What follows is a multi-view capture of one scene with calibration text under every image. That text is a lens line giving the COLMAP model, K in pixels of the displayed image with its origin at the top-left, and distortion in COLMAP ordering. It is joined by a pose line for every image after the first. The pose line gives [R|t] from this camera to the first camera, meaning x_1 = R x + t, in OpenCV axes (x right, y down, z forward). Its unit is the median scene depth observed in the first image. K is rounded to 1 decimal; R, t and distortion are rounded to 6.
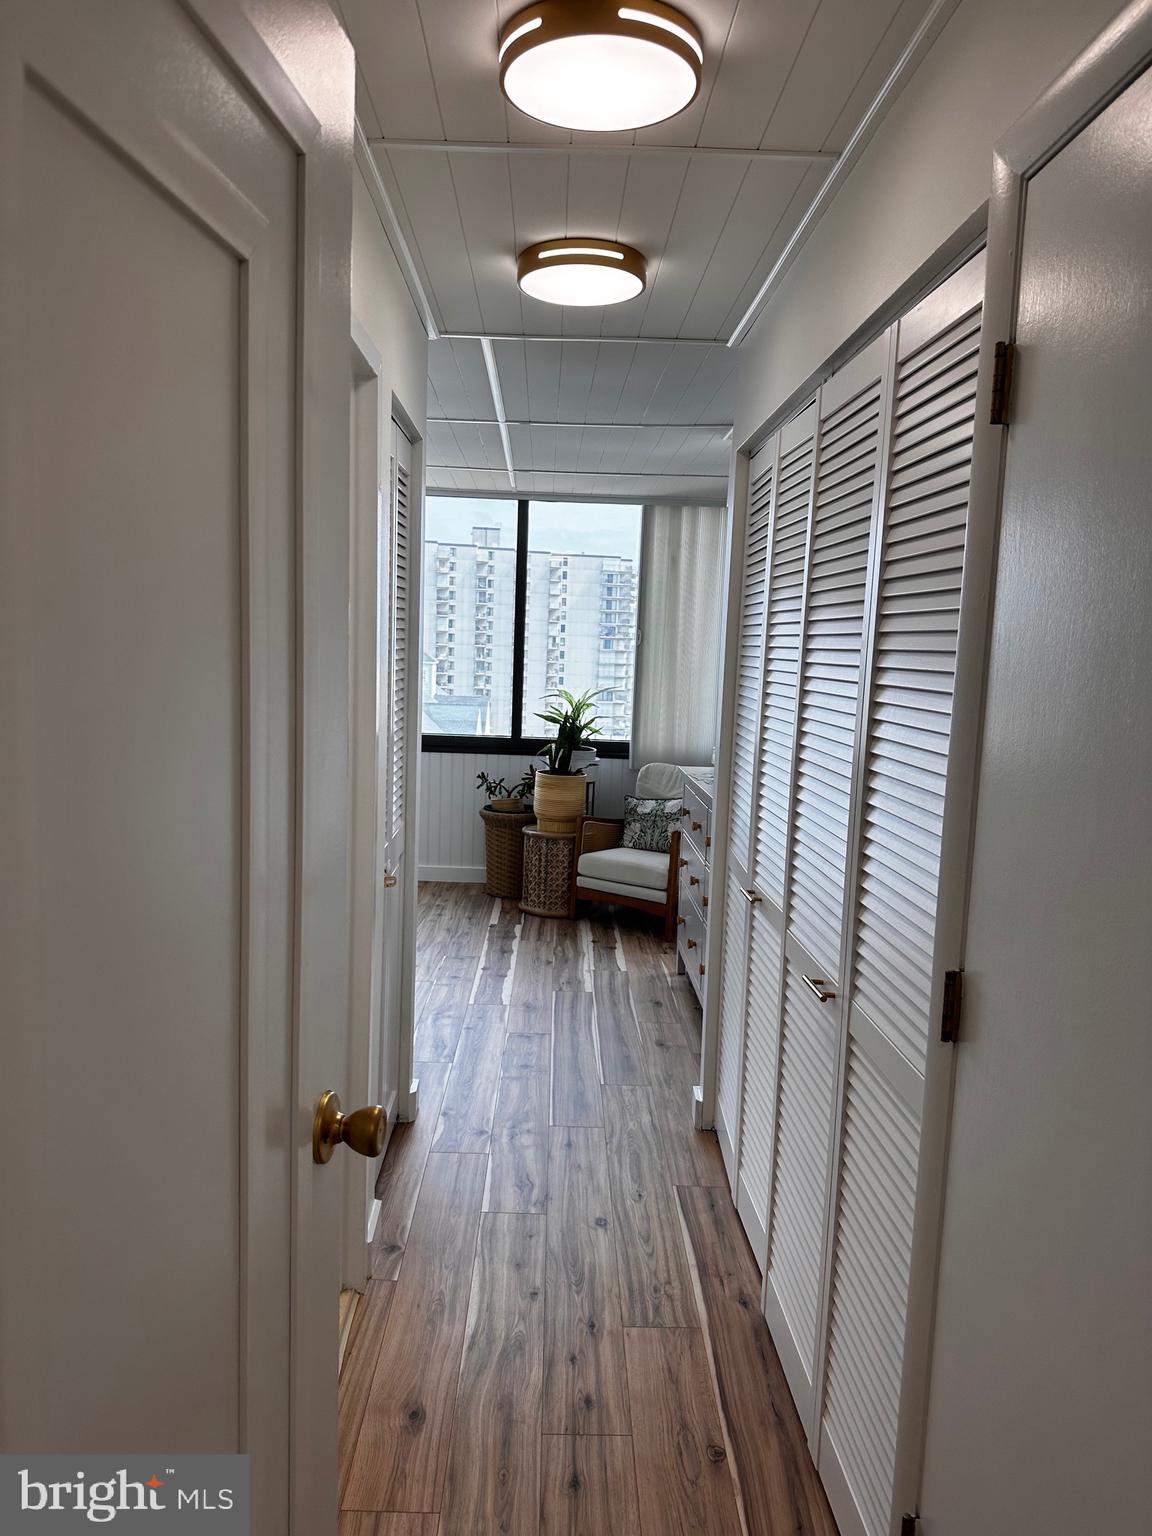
lens RADIAL K [[1098.6, 0, 576.0], [0, 1098.6, 768.0], [0, 0, 1]] dist [0.099473, -0.002887]
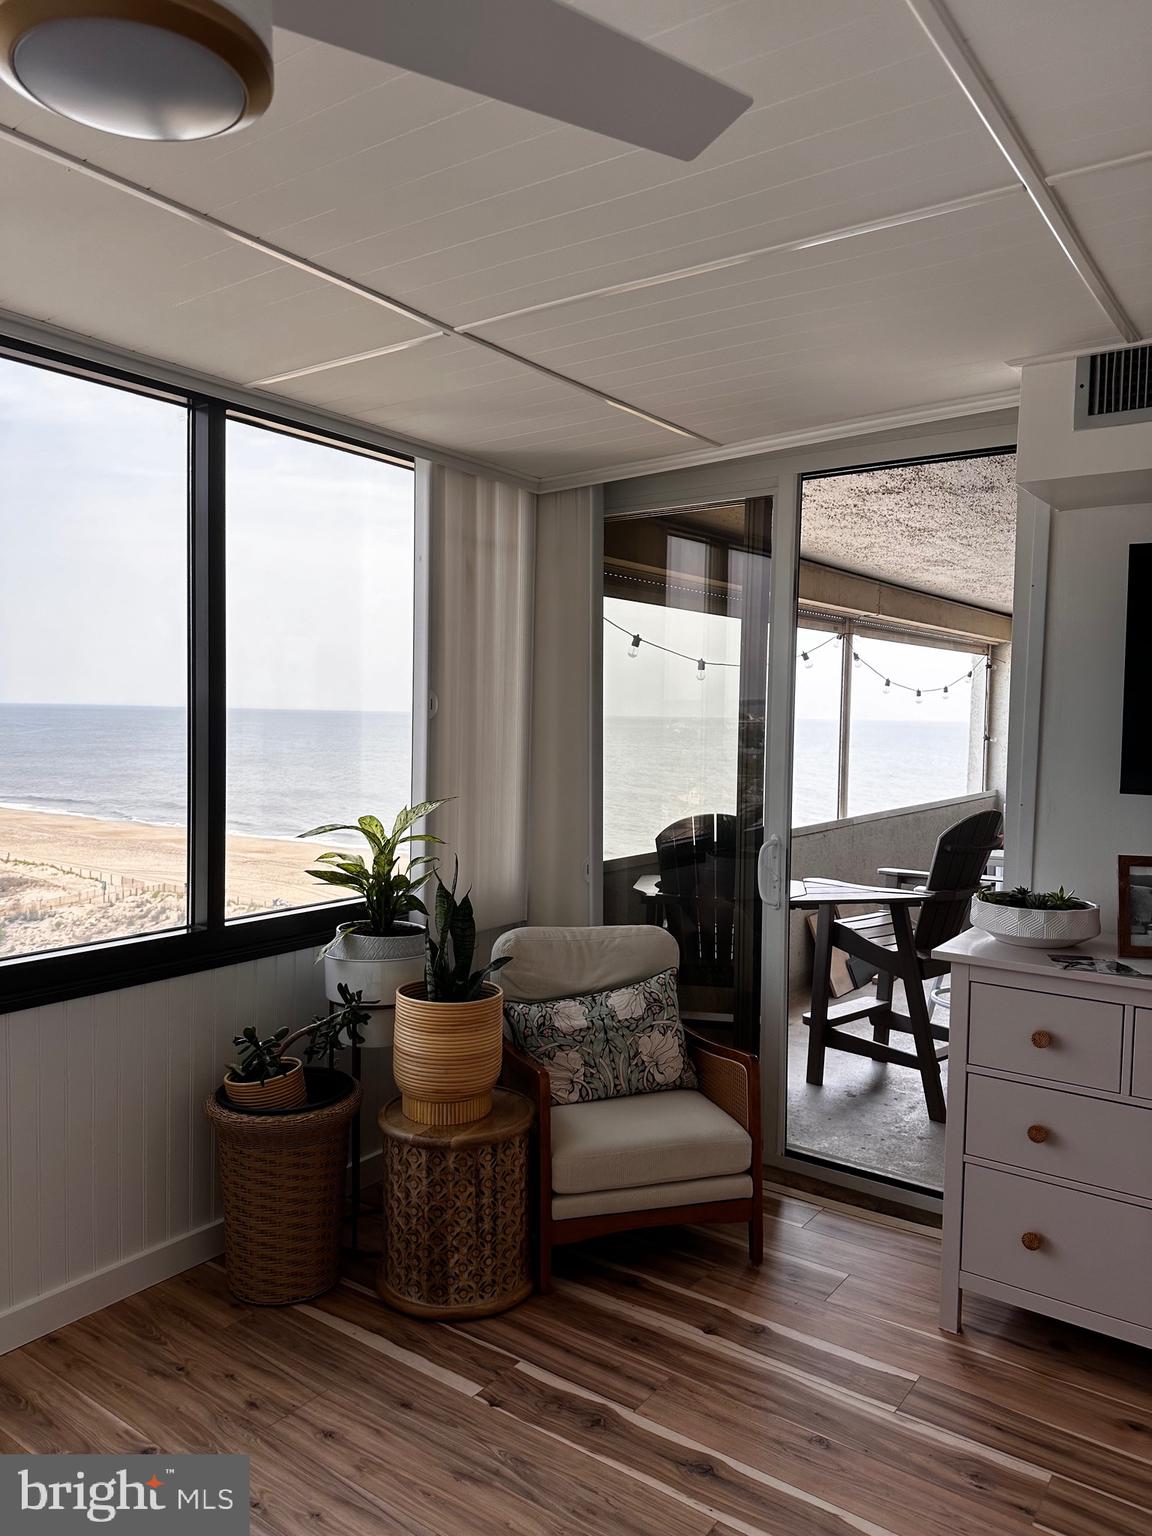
lens RADIAL K [[1055.1, 0, 576.0], [0, 1055.1, 768.0], [0, 0, 1]] dist [-0.020594, -0.003739]
pose [[0.598183, -0.059361, 0.799158, -0.355512], [0.095408, 0.995435, 0.002526, -0.092094], [-0.795660, 0.074735, 0.601116, 0.710585]]
